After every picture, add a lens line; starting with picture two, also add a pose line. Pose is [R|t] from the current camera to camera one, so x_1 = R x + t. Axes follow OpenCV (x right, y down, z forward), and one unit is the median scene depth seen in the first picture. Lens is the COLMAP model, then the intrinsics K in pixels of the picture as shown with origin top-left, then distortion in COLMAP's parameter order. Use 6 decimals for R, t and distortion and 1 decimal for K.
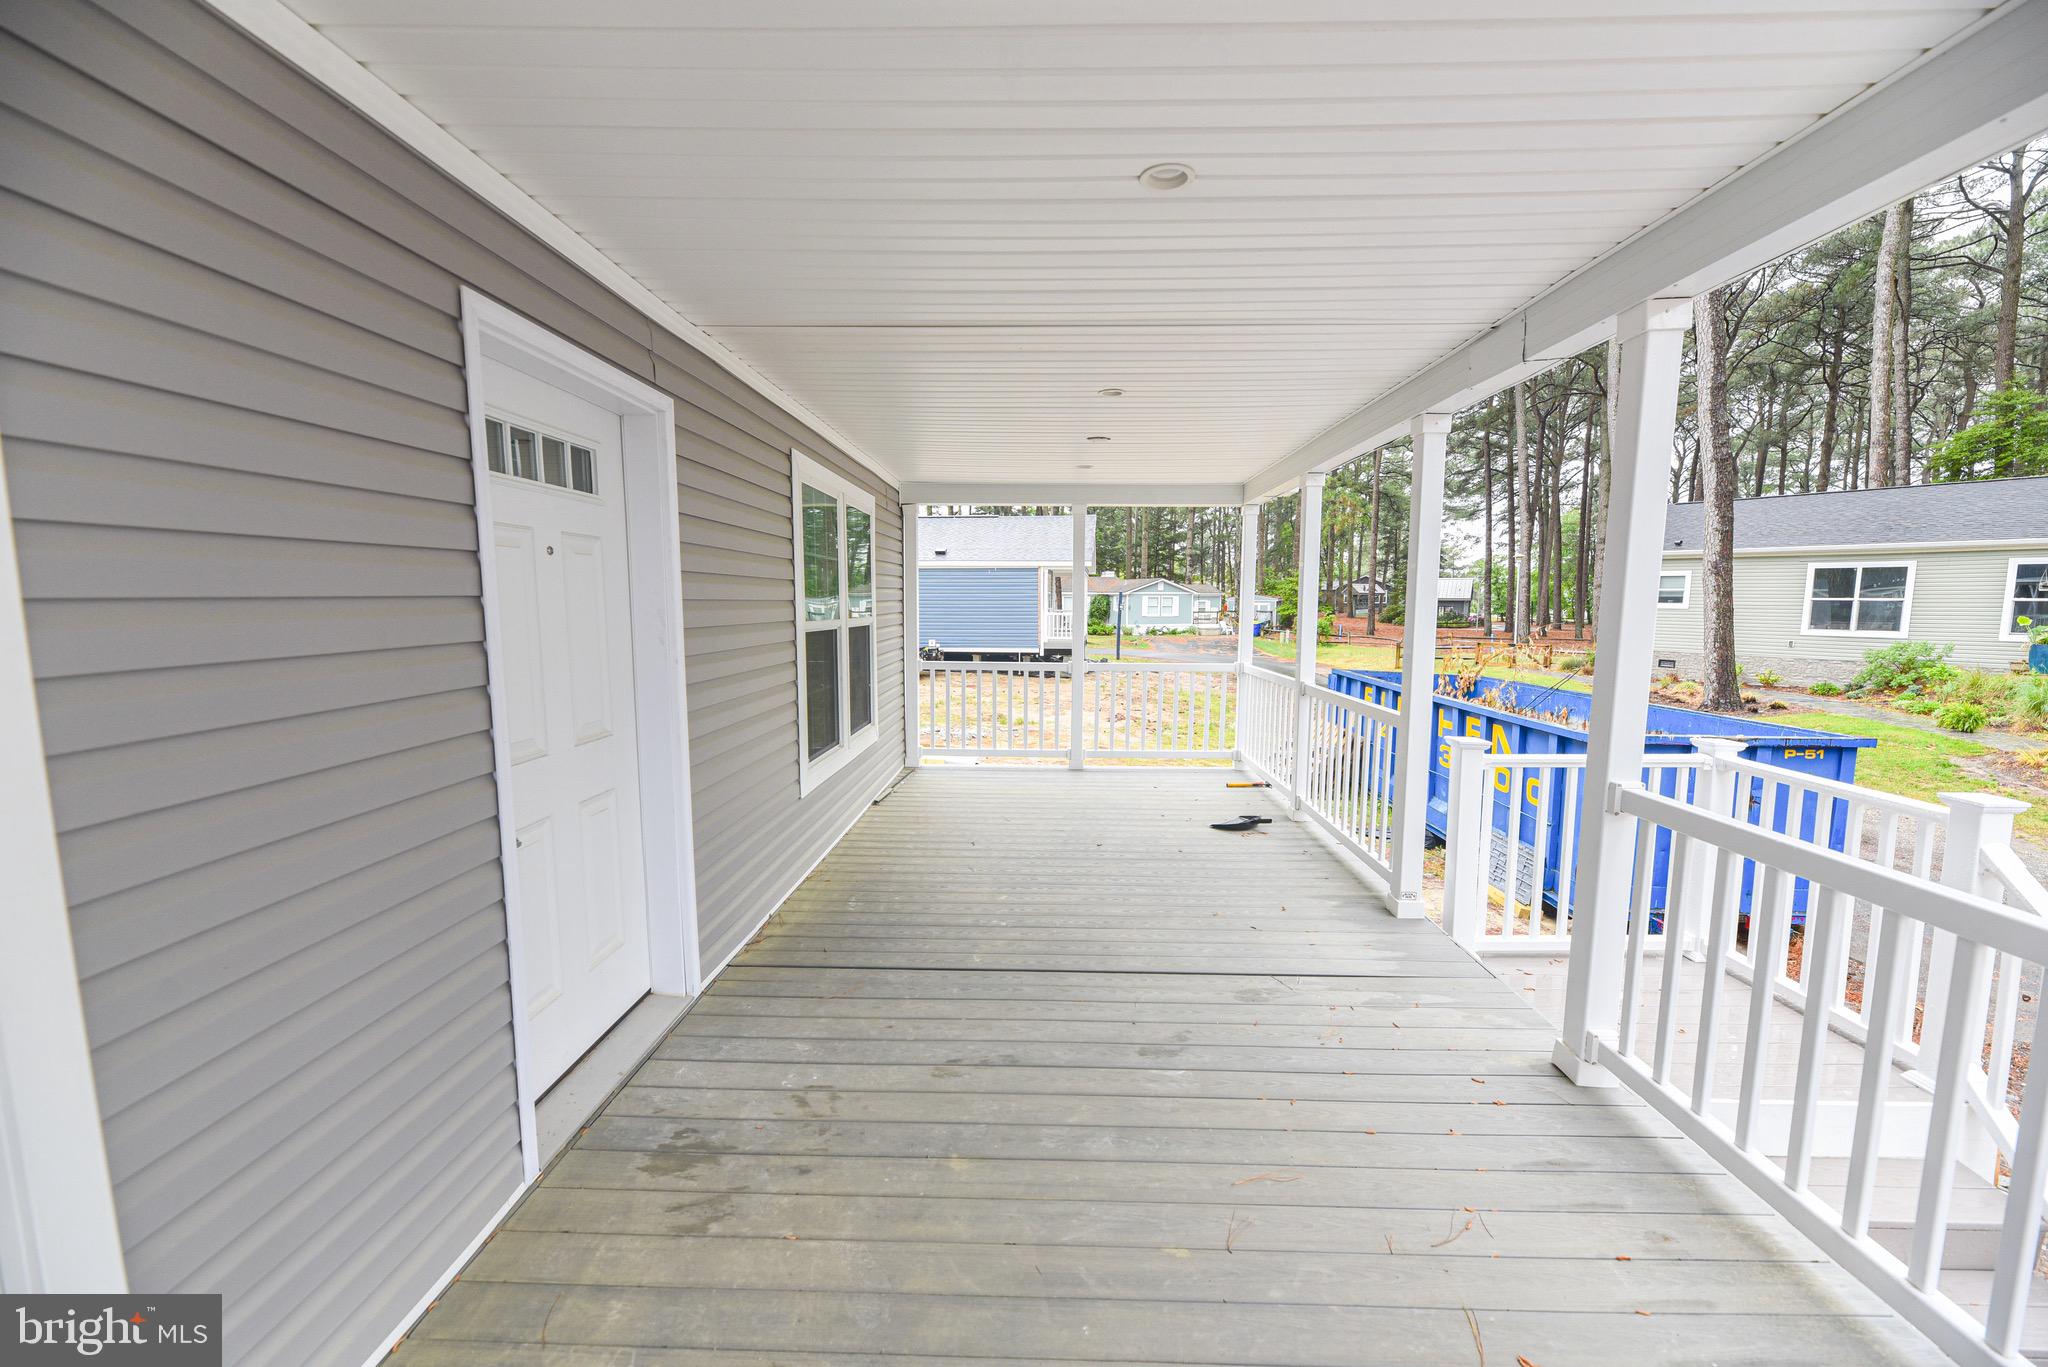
lens RADIAL K [[853.8, 0, 1027.2], [0, 853.8, 693.2], [0, 0, 1]] dist [0.002369, 0.000119]
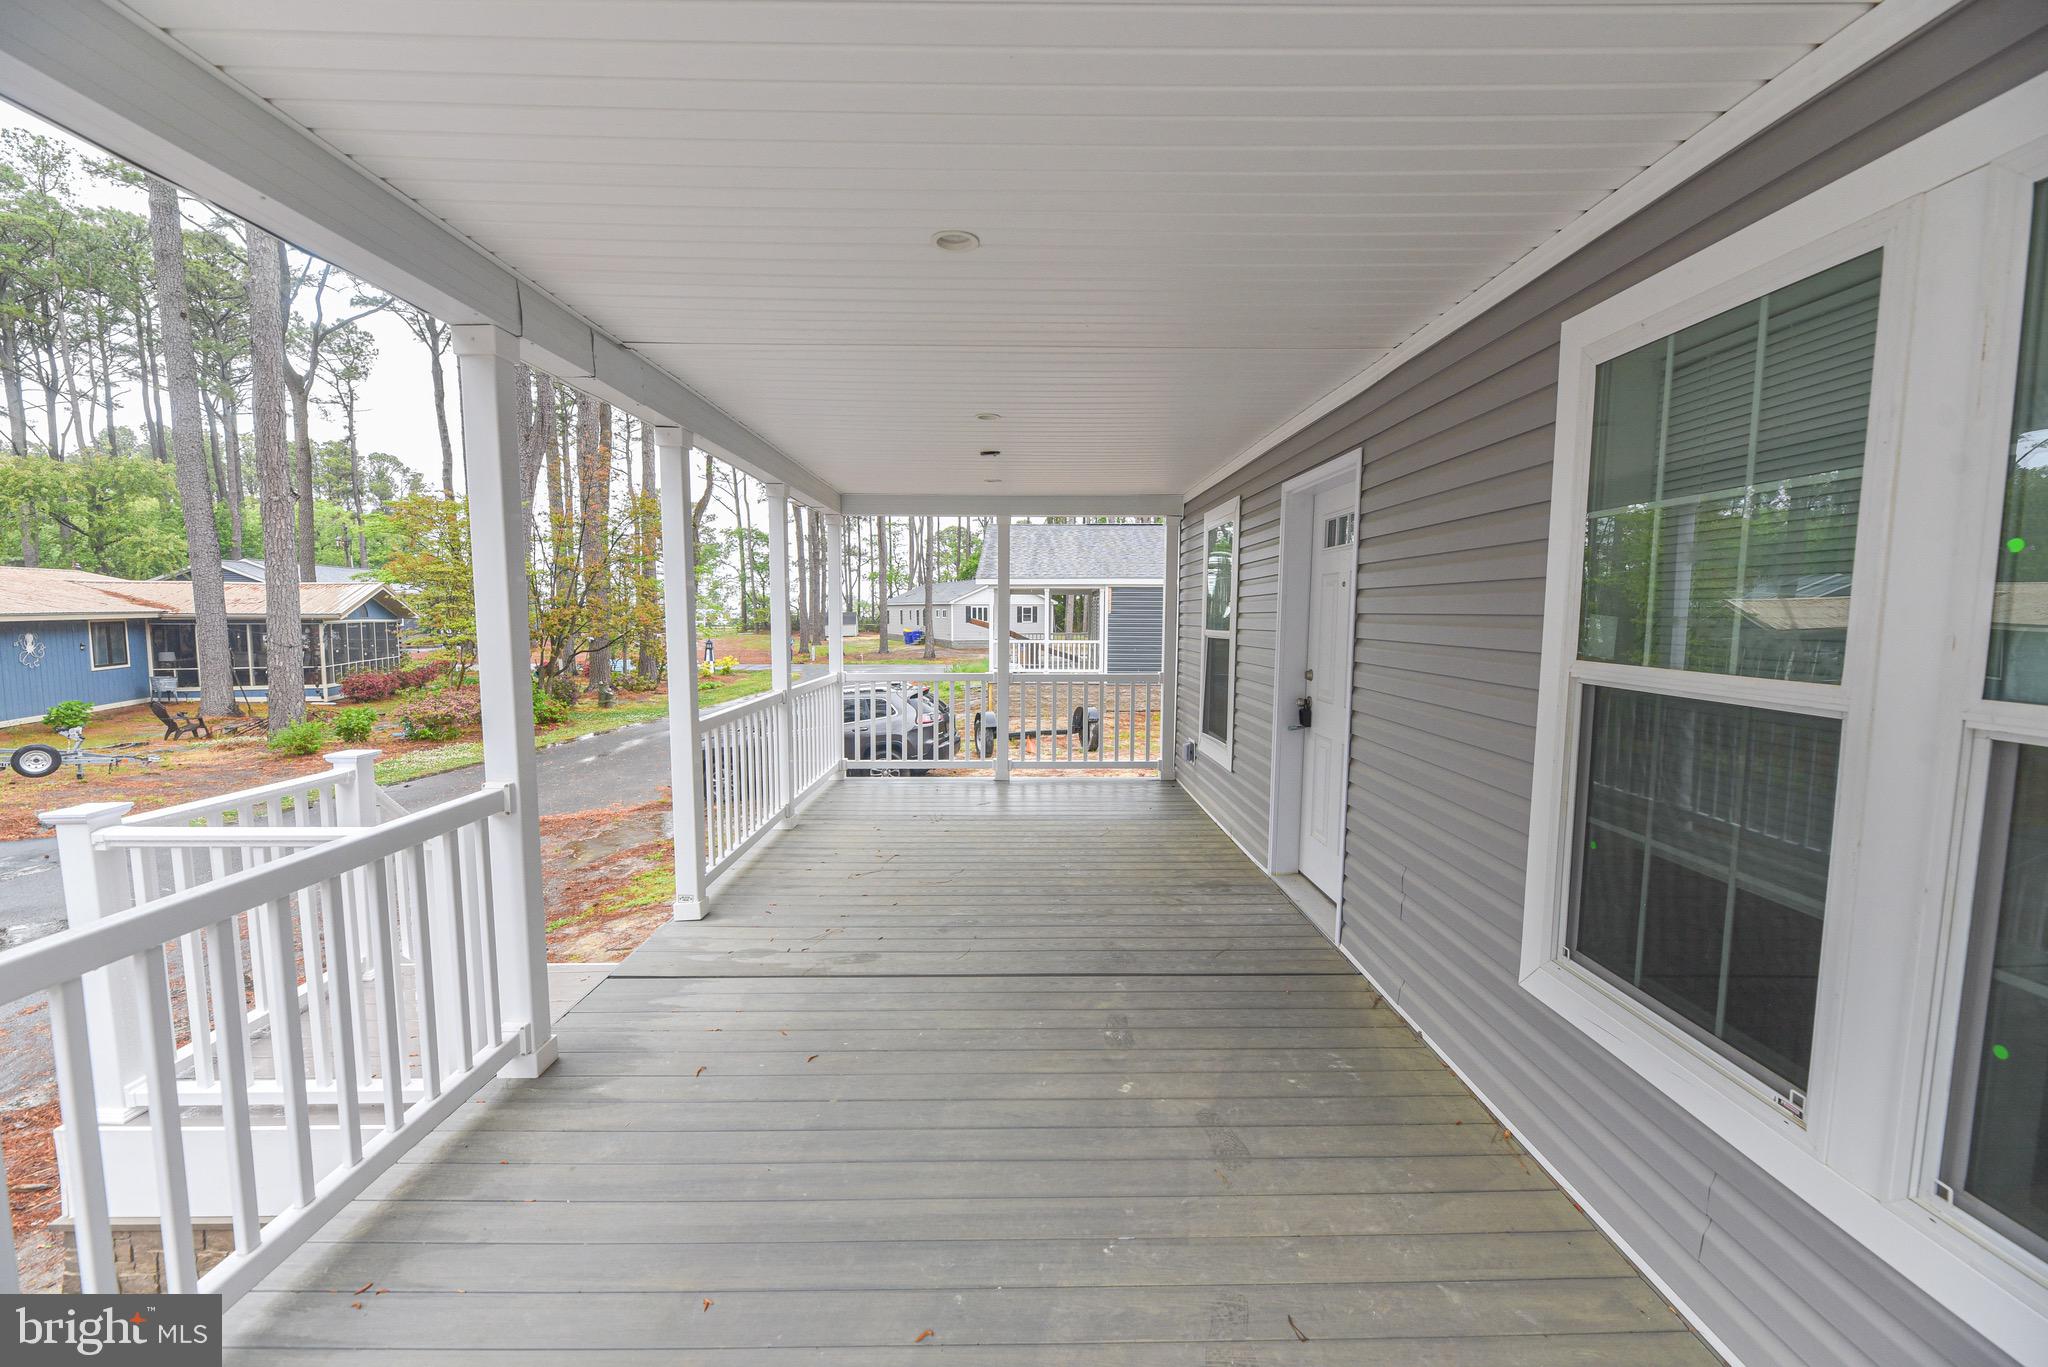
lens RADIAL K [[853.8, 0, 1027.2], [0, 853.8, 693.2], [0, 0, 1]] dist [0.002369, 0.000119]
pose [[-0.999115, -0.004369, -0.041830, 0.097743], [-0.012824, 0.978875, 0.204059, -0.230715], [0.040054, 0.204415, -0.978065, 2.107004]]
